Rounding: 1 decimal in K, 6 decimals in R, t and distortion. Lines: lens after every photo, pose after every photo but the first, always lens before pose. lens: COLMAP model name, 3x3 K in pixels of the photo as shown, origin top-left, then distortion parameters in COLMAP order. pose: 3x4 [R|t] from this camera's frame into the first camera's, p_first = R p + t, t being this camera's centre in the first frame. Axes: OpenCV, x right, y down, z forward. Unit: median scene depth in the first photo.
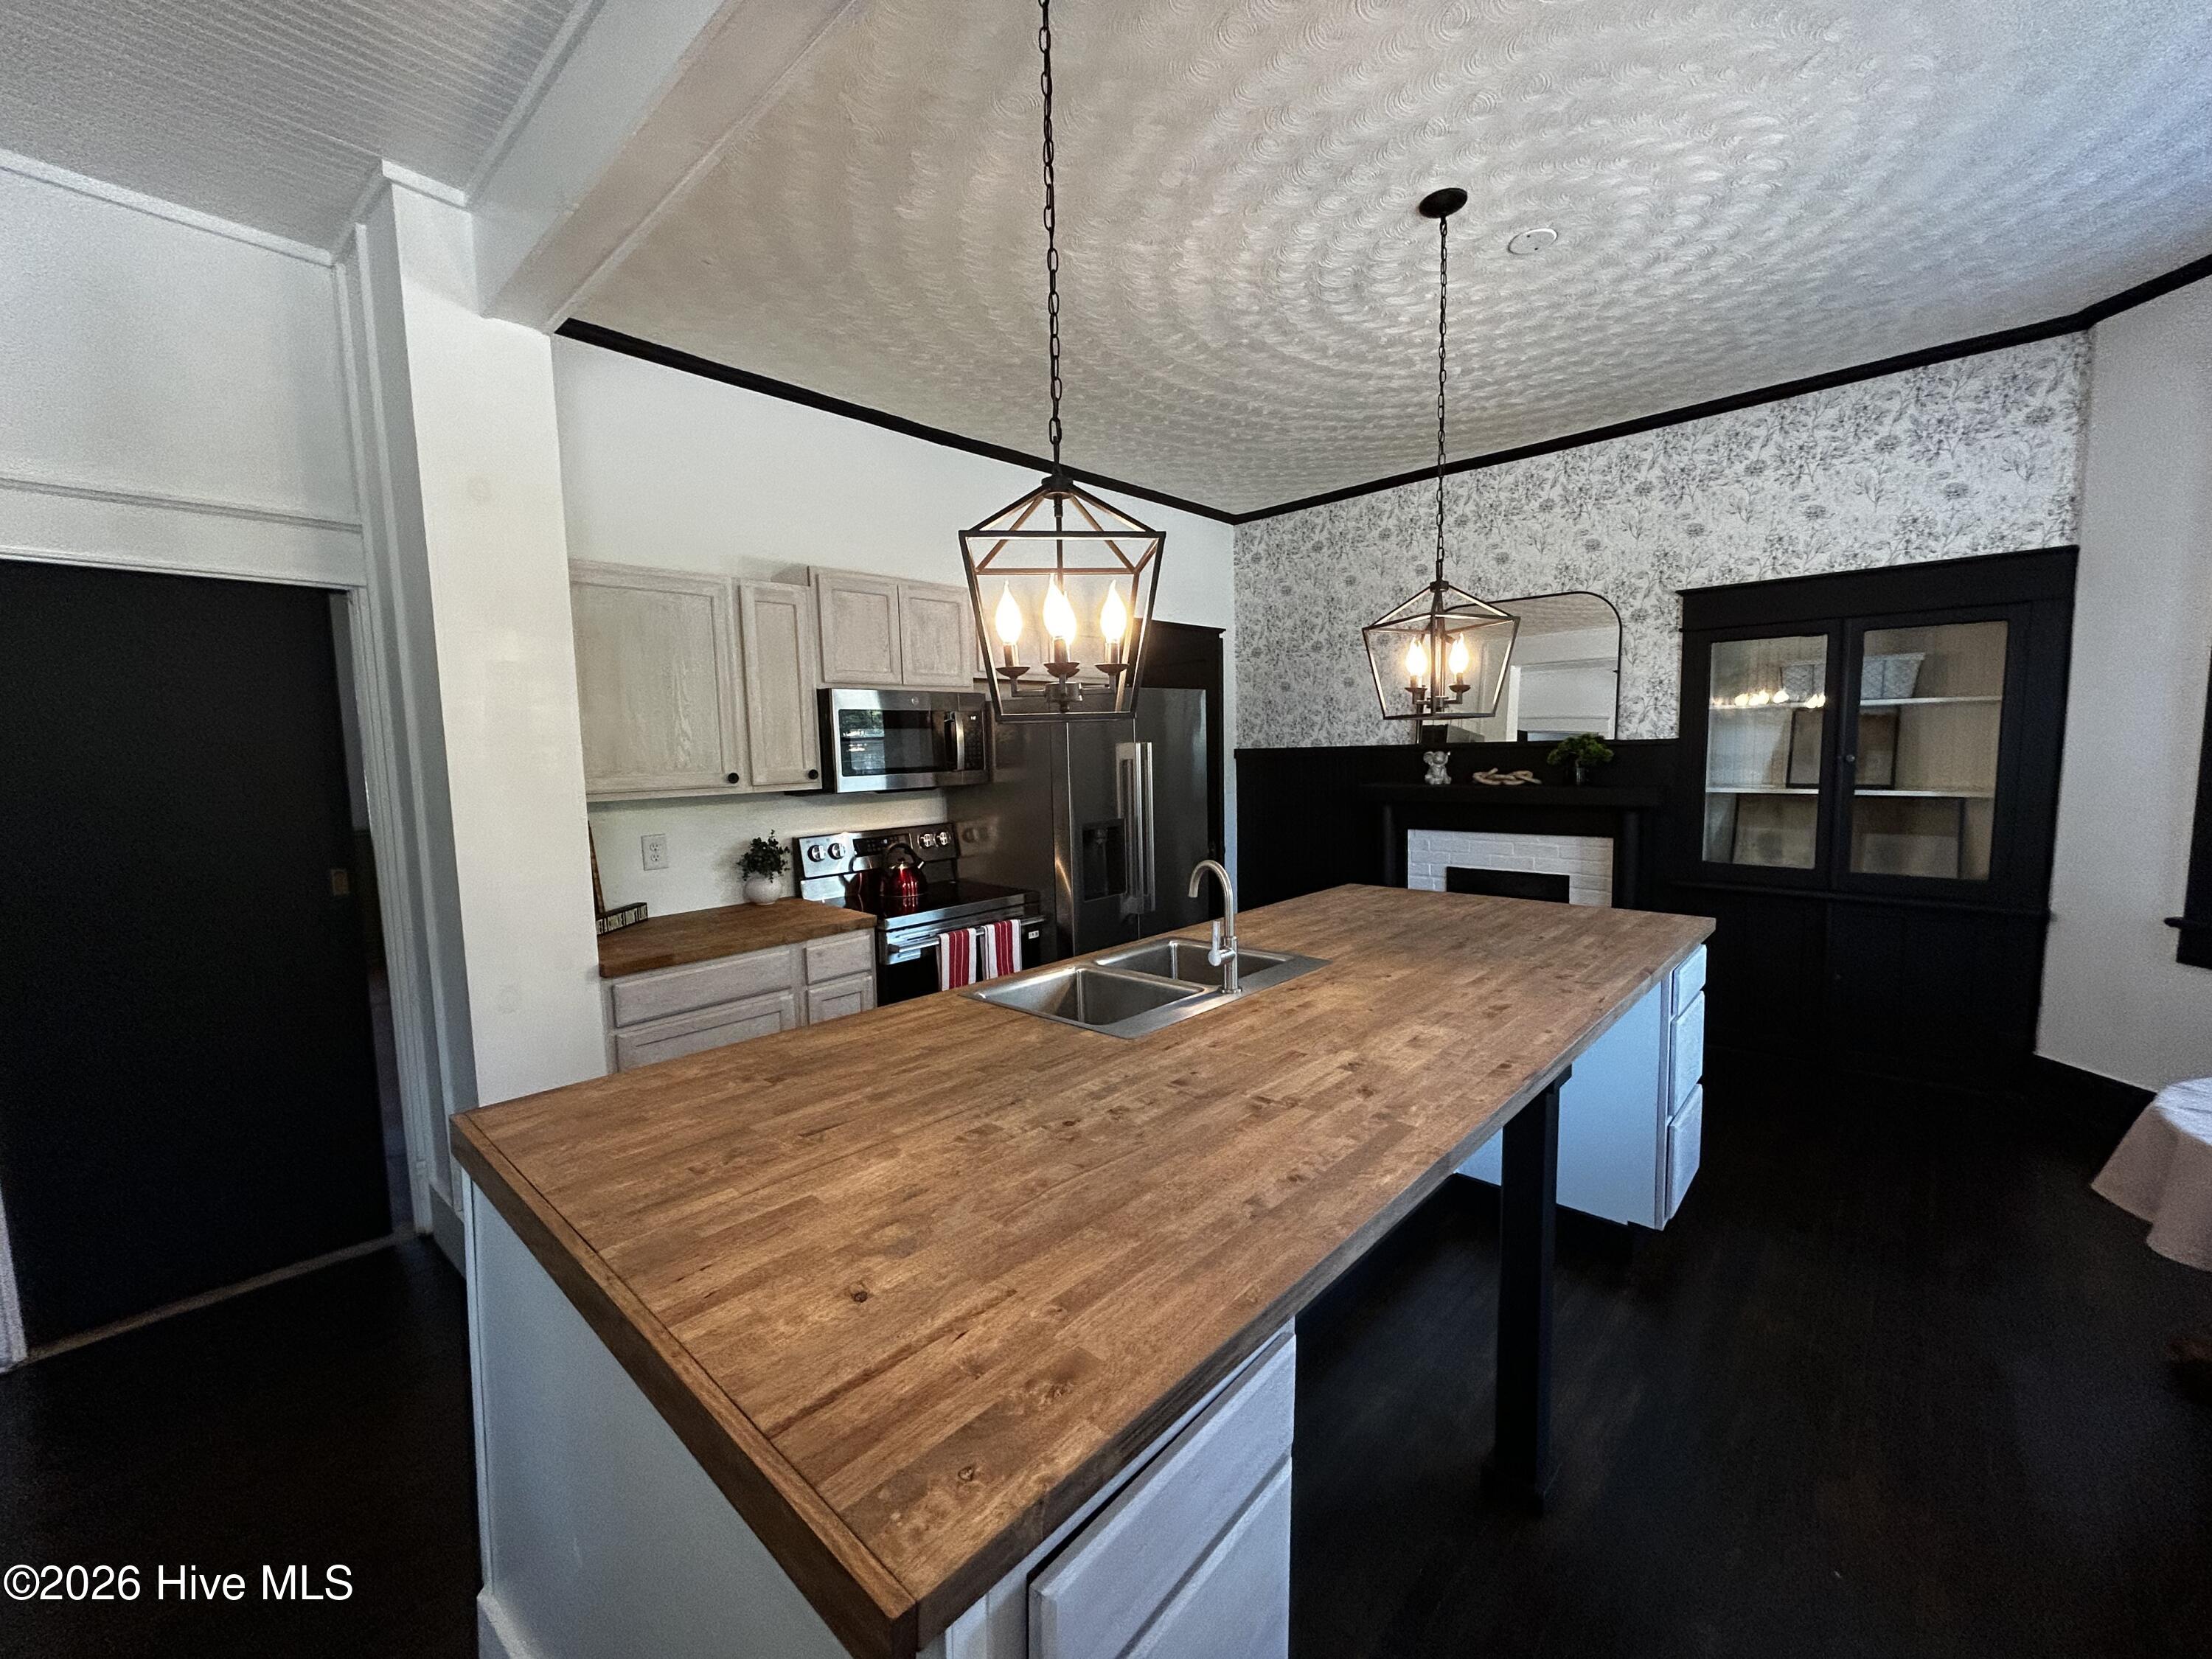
lens RADIAL K [[892.0, 0, 1108.4], [0, 892.0, 827.8], [0, 0, 1]] dist [-0.002261, 0.001482]
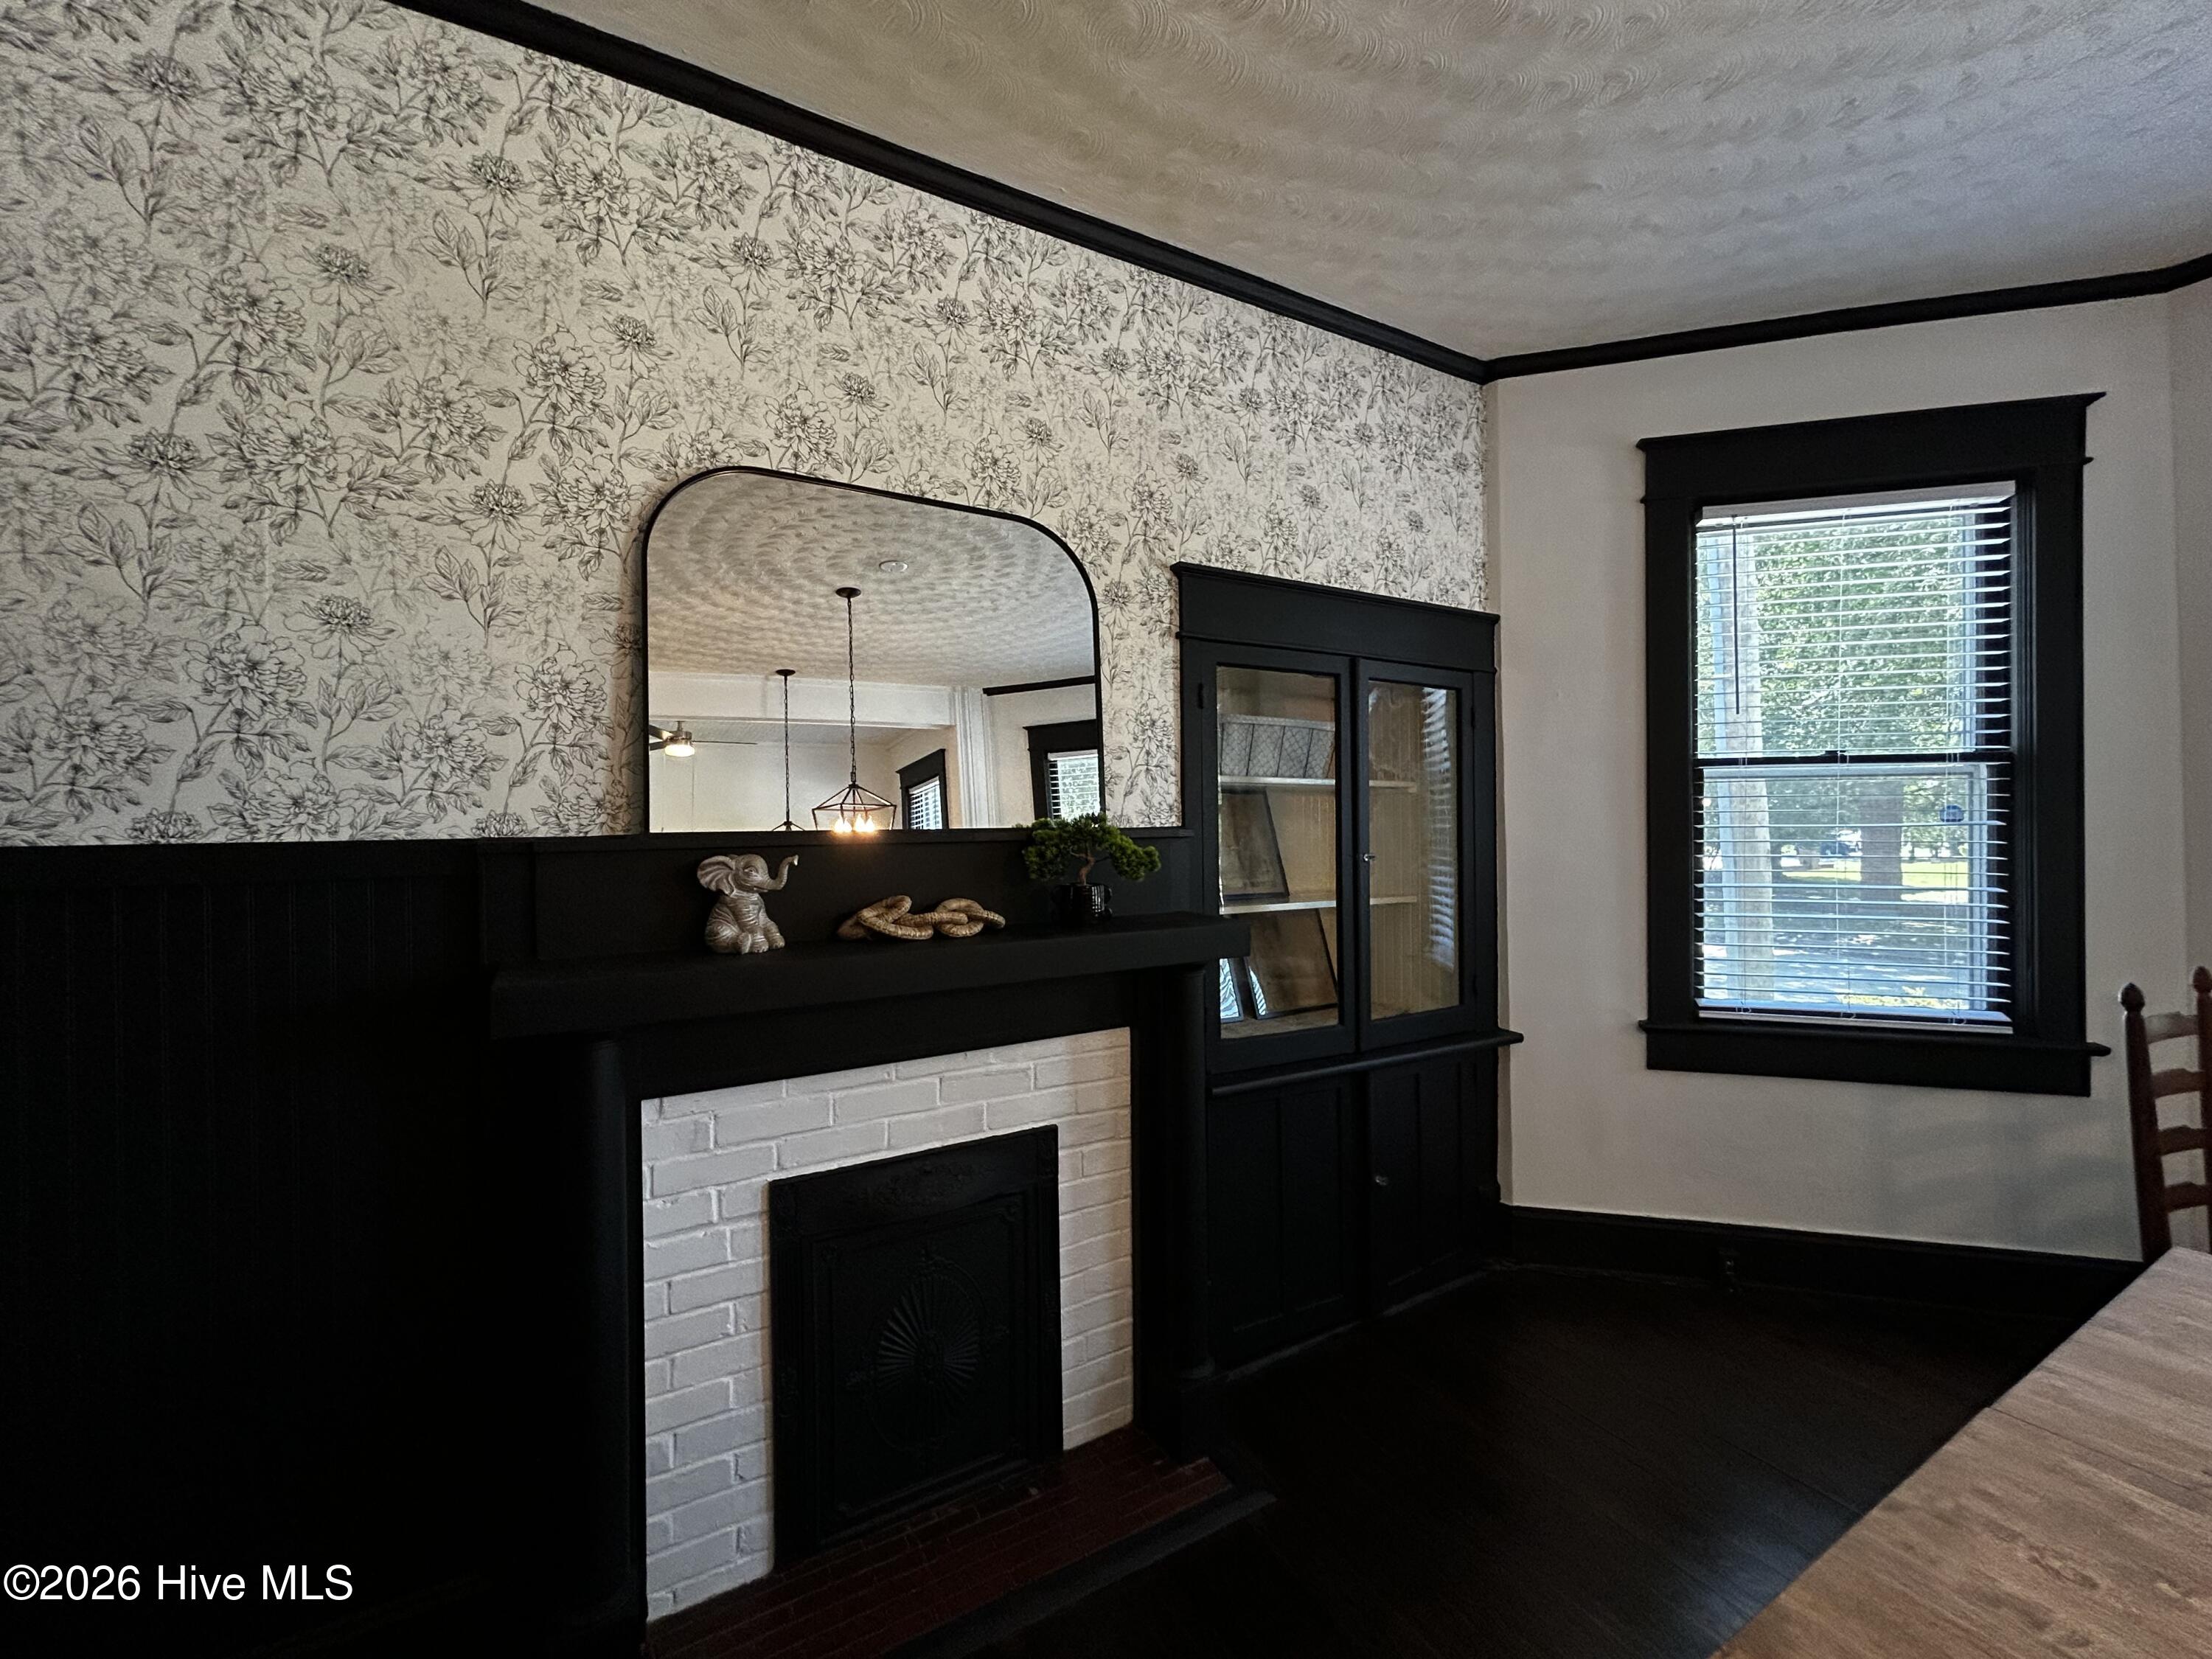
lens RADIAL K [[892.0, 0, 1108.7], [0, 892.0, 825.7], [0, 0, 1]] dist [-0.002261, 0.001482]
pose [[0.300261, 0.021586, 0.953613, 0.114715], [0.093451, 0.994269, -0.051931, -0.091845], [-0.949268, 0.104708, 0.296523, 1.060413]]
